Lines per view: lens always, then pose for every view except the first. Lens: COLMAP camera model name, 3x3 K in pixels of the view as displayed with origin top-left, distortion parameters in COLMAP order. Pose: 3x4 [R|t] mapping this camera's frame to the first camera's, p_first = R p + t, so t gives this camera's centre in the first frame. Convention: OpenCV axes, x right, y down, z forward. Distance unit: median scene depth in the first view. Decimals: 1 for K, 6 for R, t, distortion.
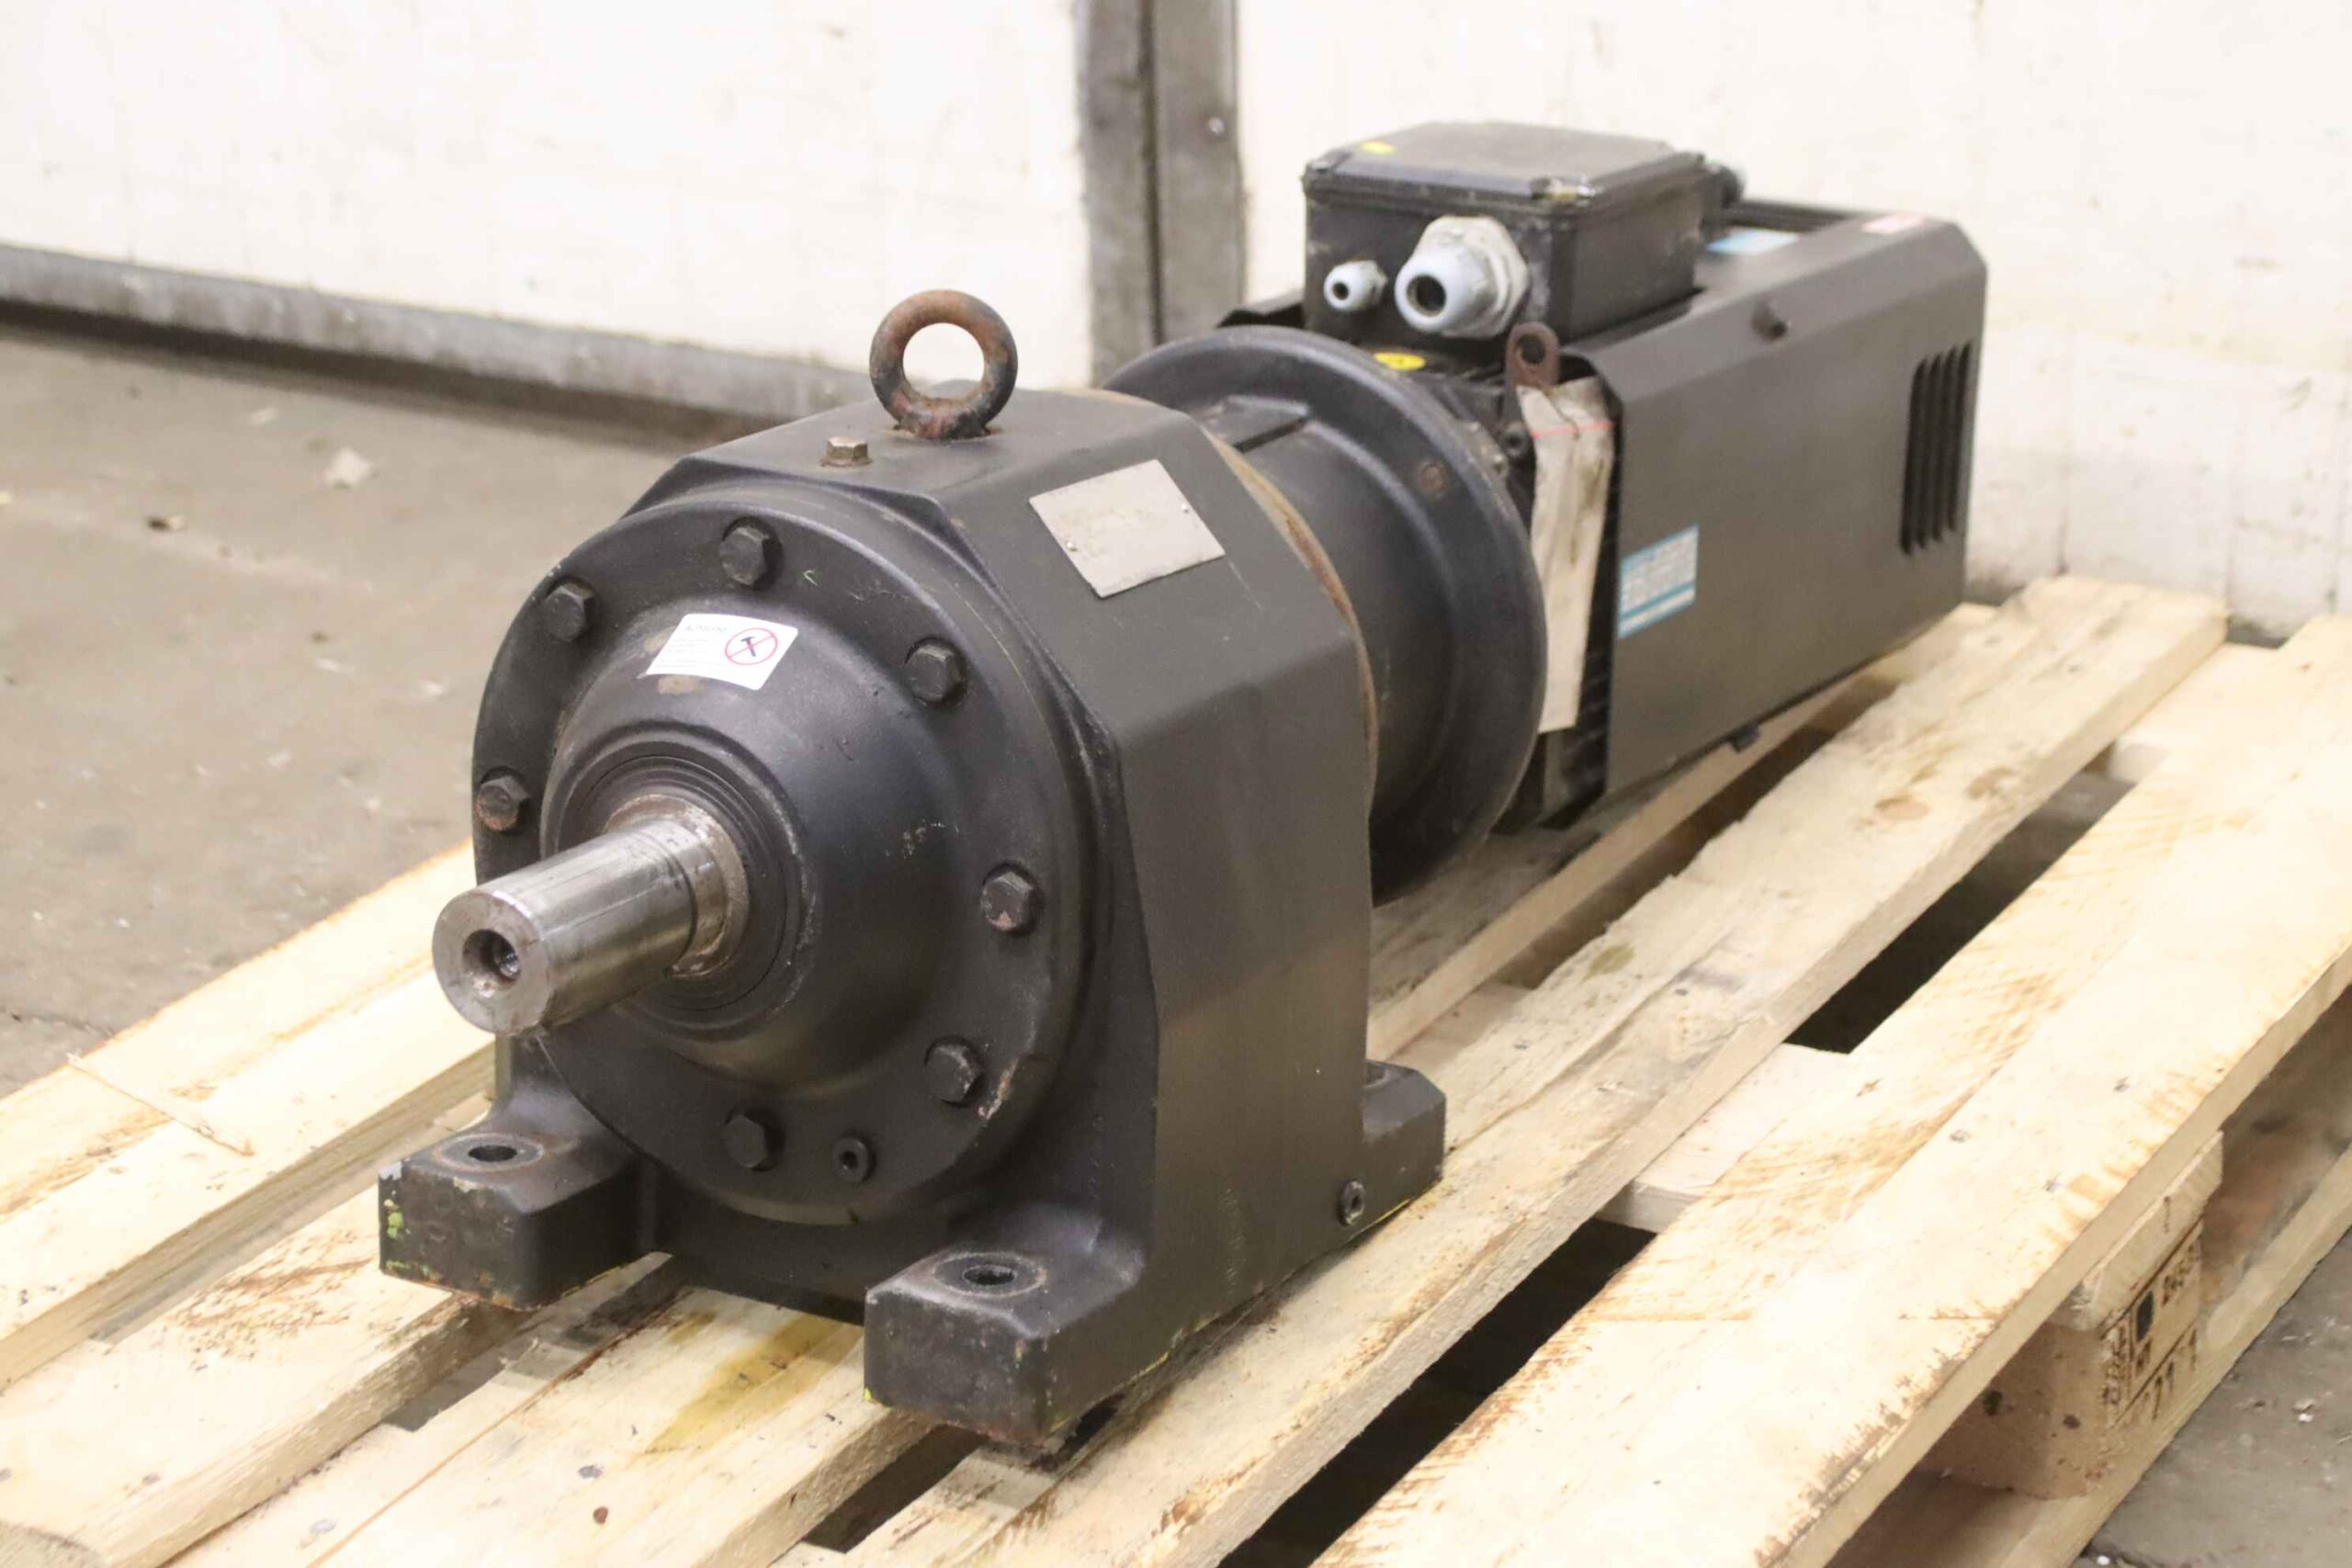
lens RADIAL K [[5066.4, 0, 1176.0], [0, 5066.4, 784.0], [0, 0, 1]] dist [0.295728, 0.318197]
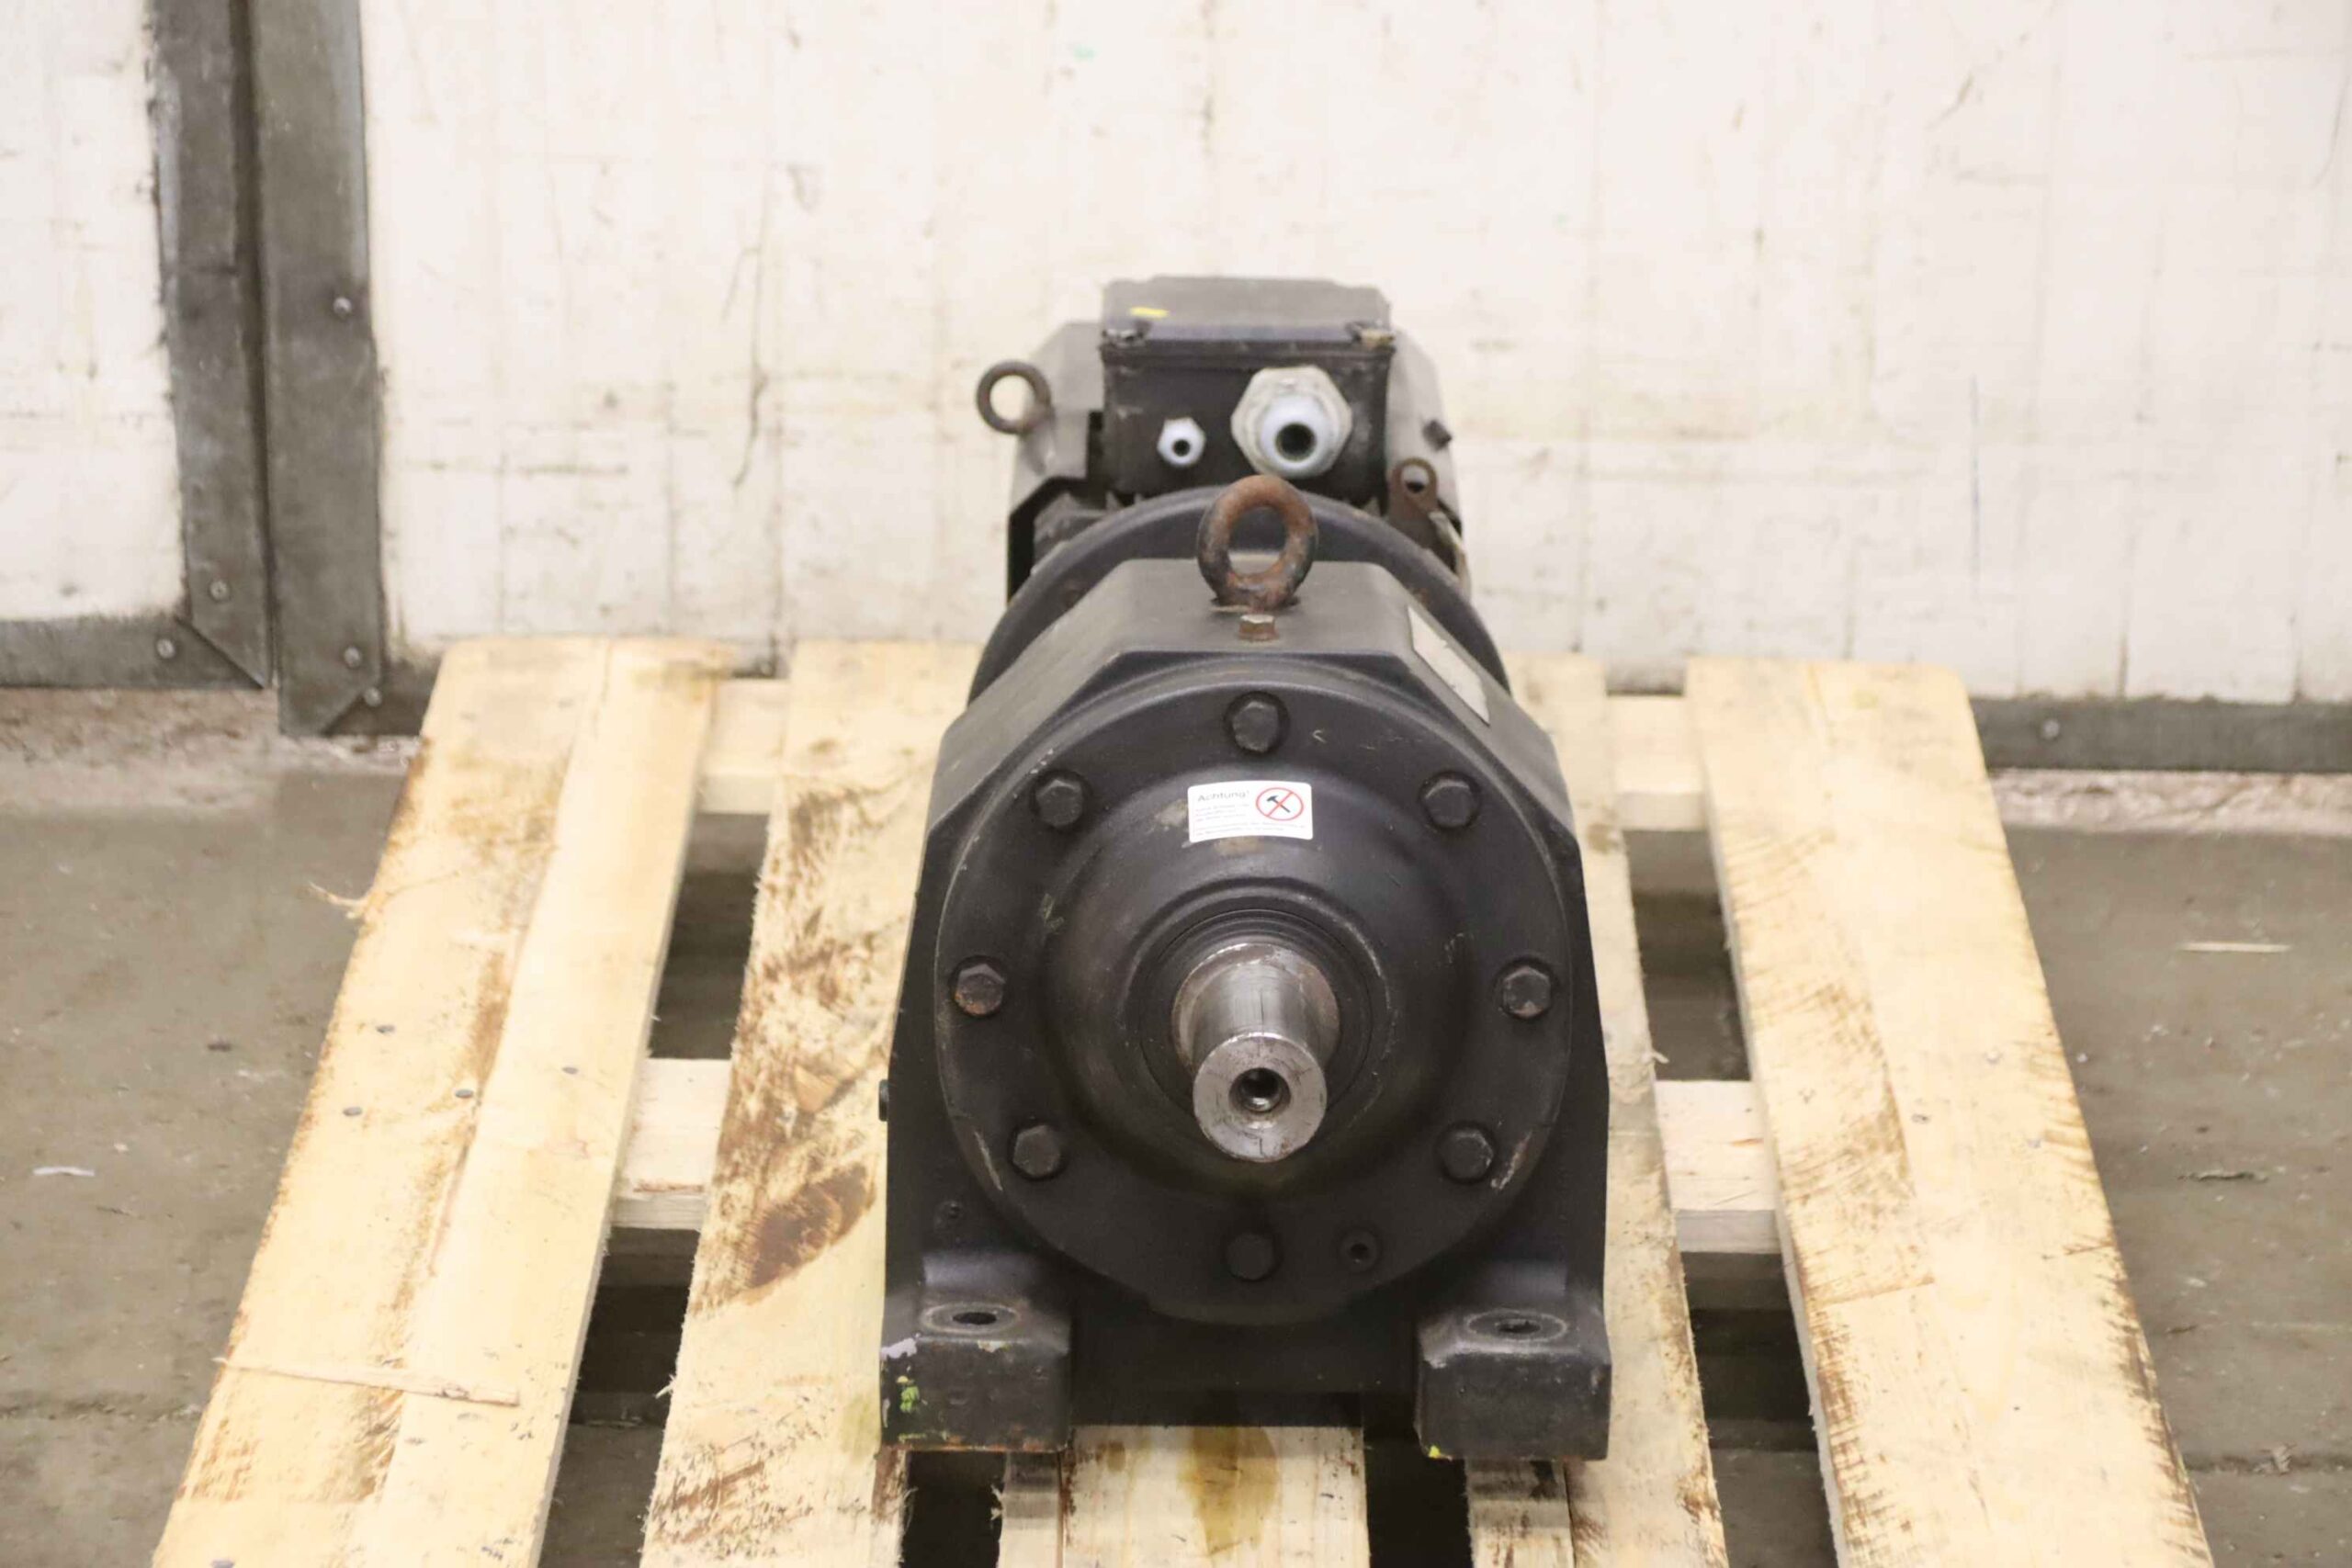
lens RADIAL K [[7308.5, 0, 1176.0], [0, 7308.5, 784.0], [0, 0, 1]] dist [0.637266, -3.091551]
pose [[0.860564, -0.132665, 0.491762, -0.846527], [0.151279, 0.988489, 0.001937, -0.035760], [-0.486358, 0.072726, 0.870728, -0.377419]]
